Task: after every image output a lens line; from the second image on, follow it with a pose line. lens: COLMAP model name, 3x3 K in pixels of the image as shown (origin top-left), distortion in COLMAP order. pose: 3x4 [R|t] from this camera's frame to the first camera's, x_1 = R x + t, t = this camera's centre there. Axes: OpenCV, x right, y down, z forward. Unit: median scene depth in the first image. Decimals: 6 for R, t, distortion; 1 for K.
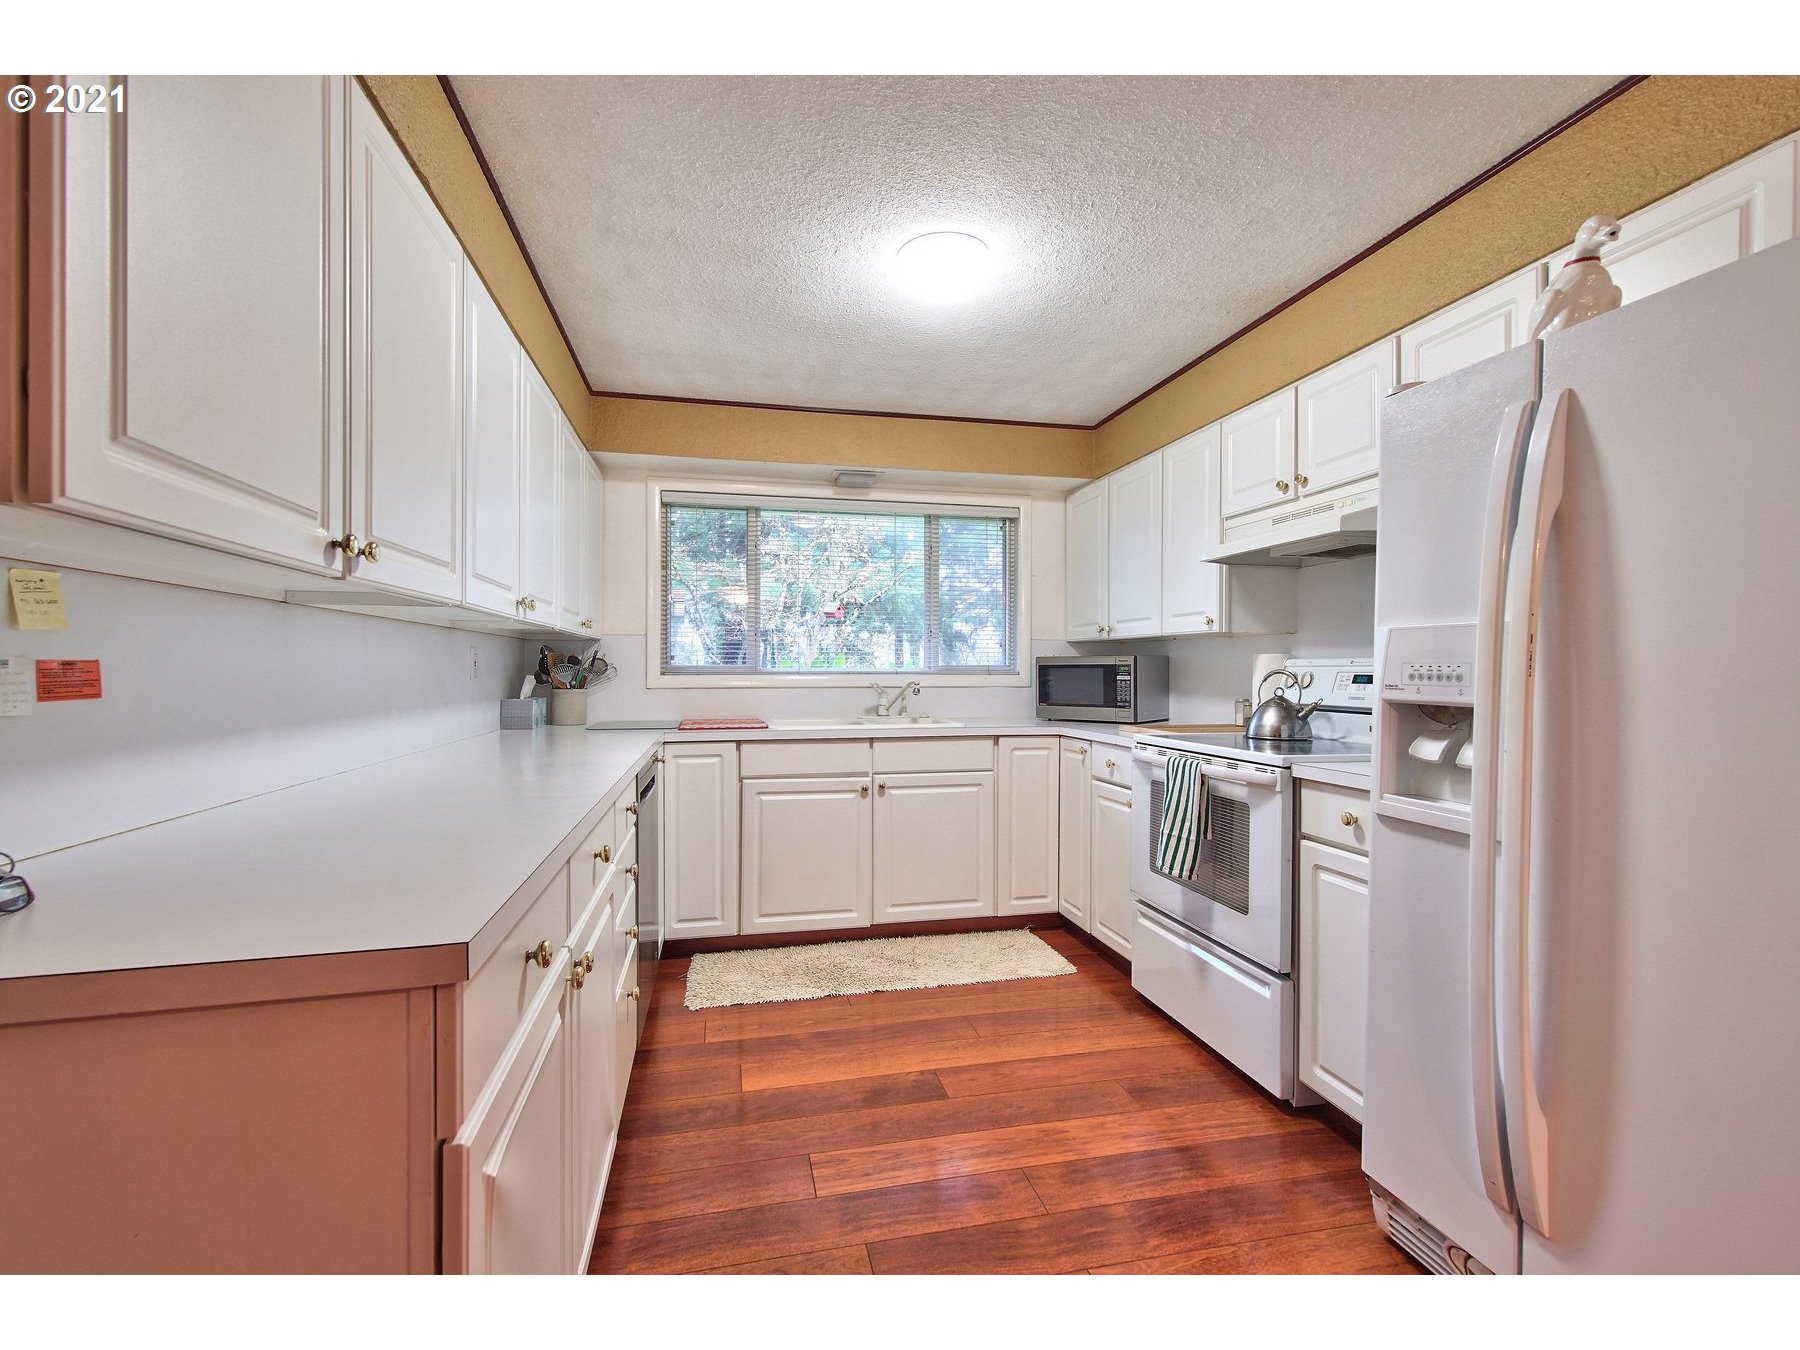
lens RADIAL K [[794.6, 0, 900.1], [0, 794.6, 668.8], [0, 0, 1]] dist [0.011136, -0.001556]
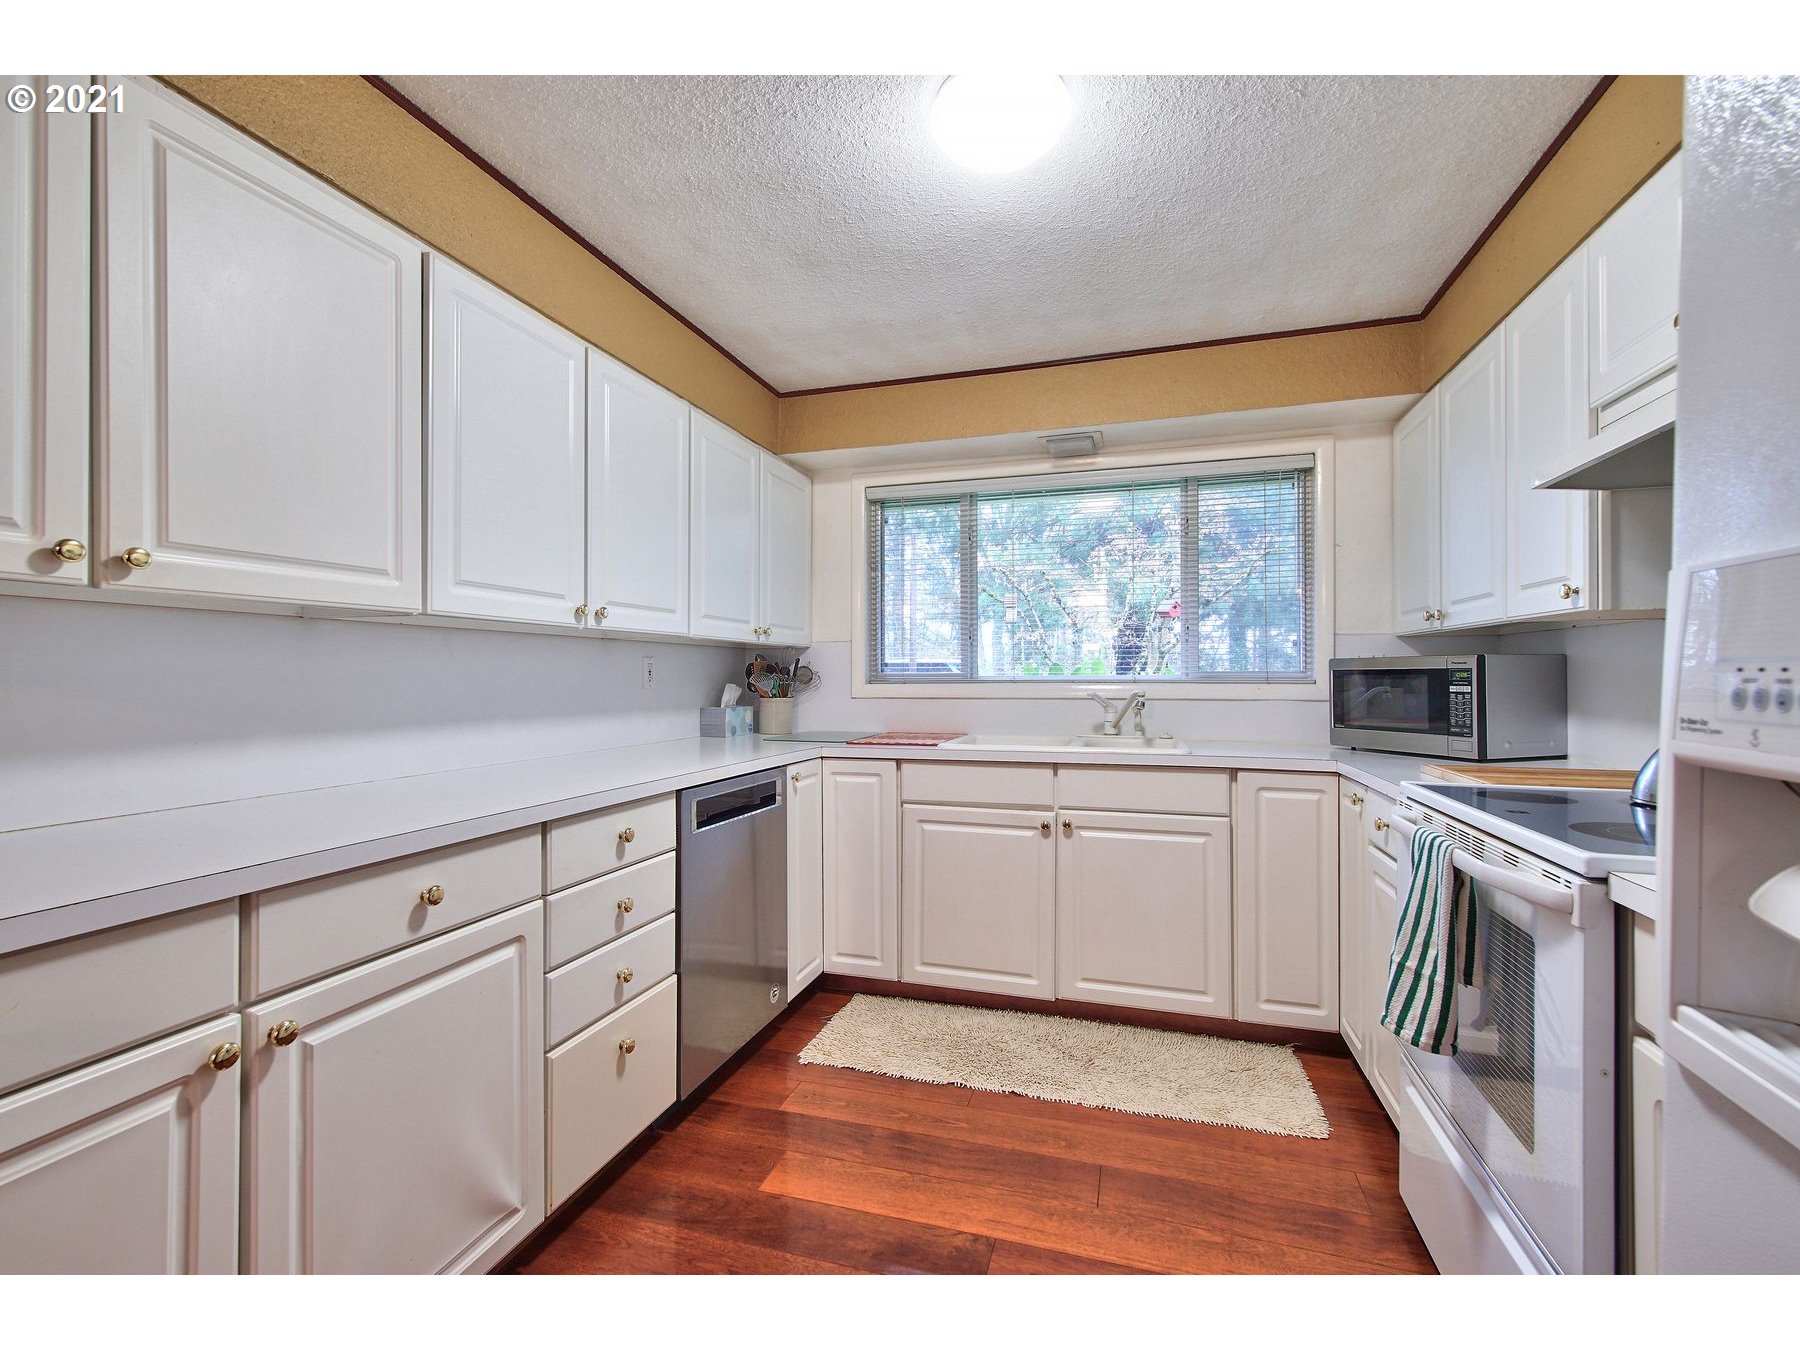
lens RADIAL K [[794.6, 0, 900.1], [0, 794.6, 668.8], [0, 0, 1]] dist [0.011136, -0.001556]
pose [[0.868464, -0.007759, -0.495691, 0.225829], [0.003364, 0.999947, -0.009758, -0.000477], [0.495741, 0.006807, 0.868444, 0.230546]]
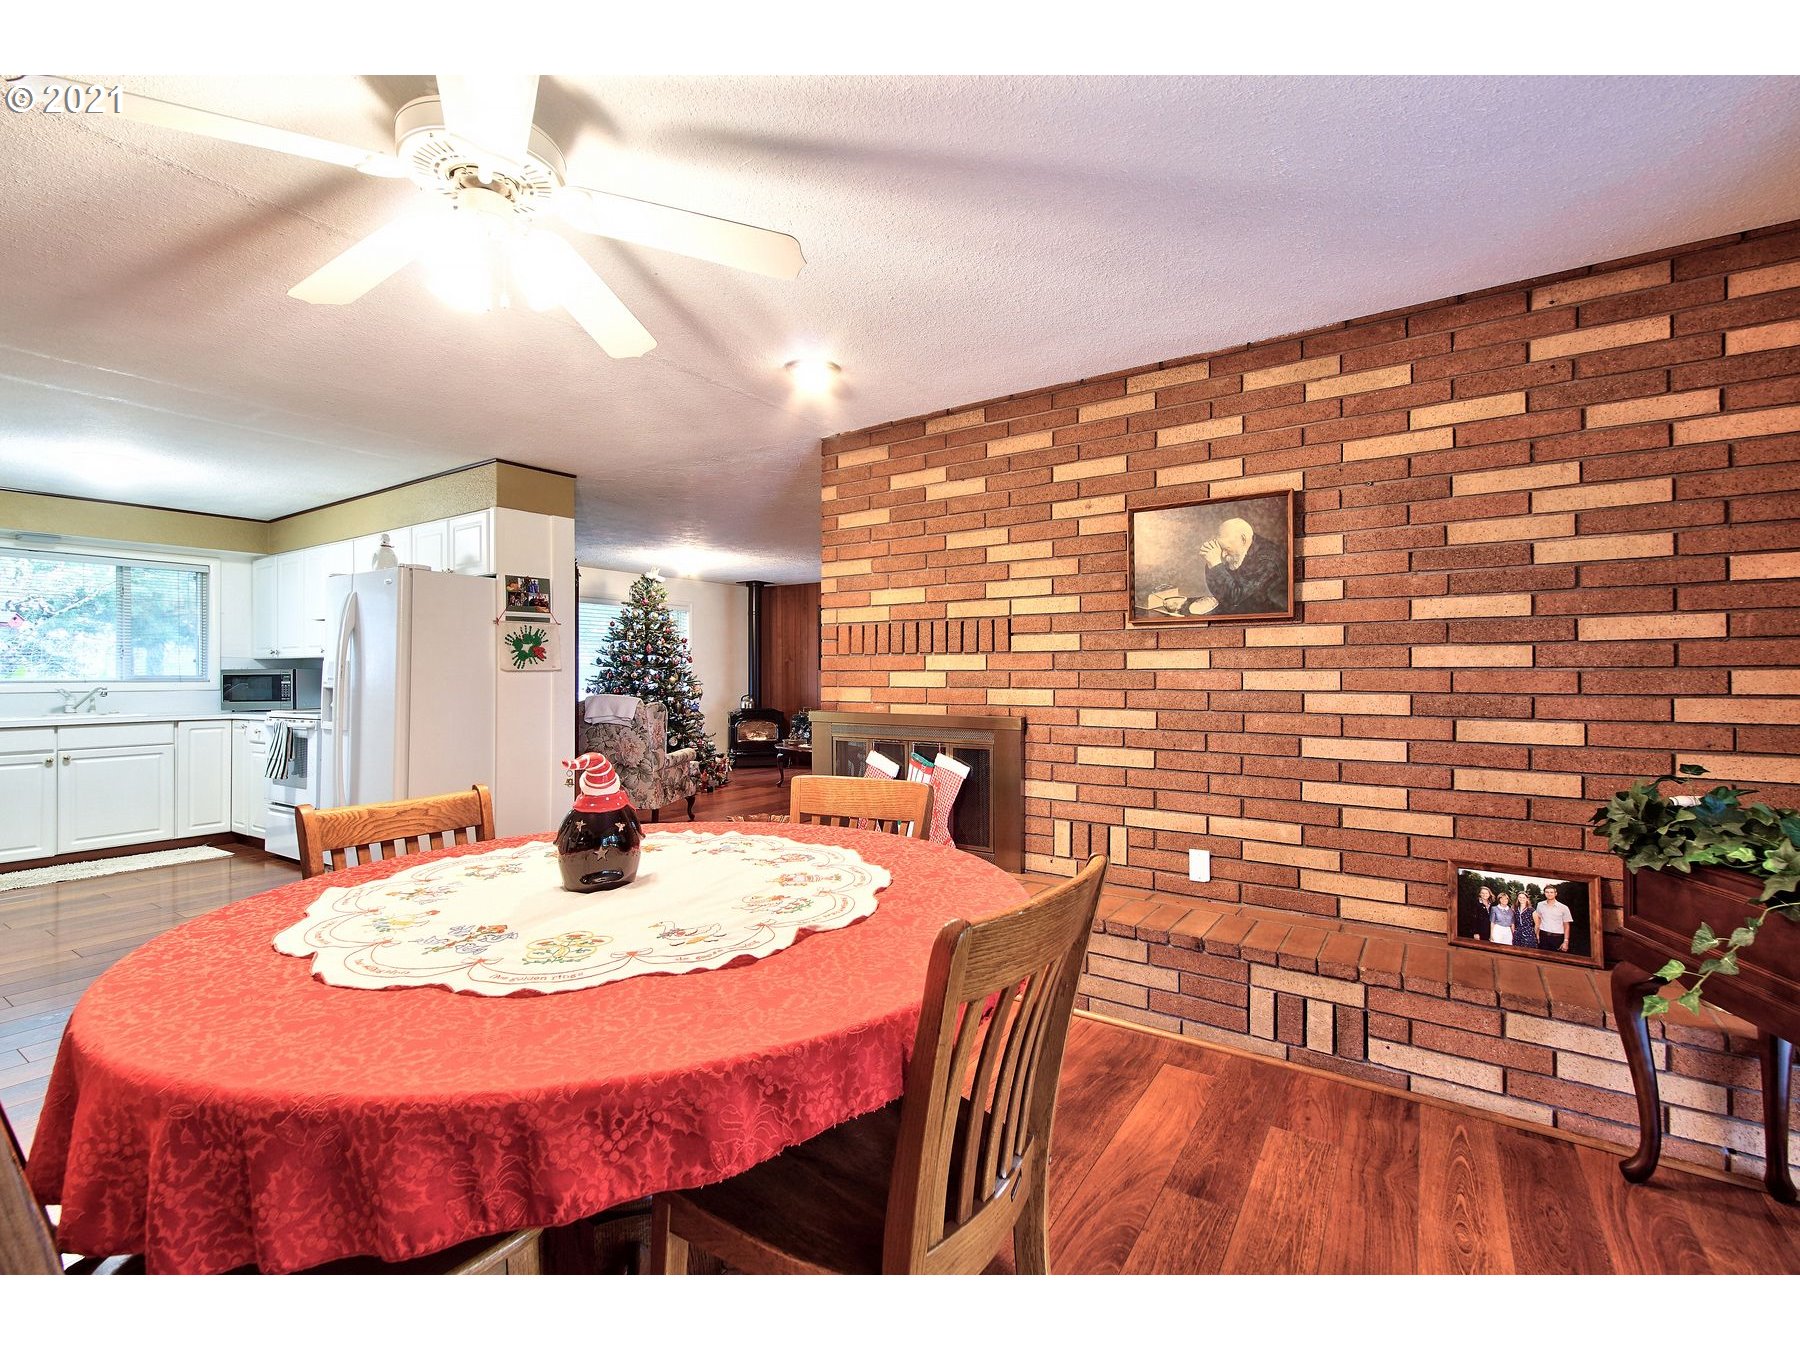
lens RADIAL K [[794.6, 0, 900.1], [0, 794.6, 668.8], [0, 0, 1]] dist [0.011136, -0.001556]
pose [[0.722904, -0.000945, 0.690948, 0.065469], [0.007763, 0.999947, -0.006754, 0.004136], [-0.690905, 0.010246, 0.722873, -1.138196]]
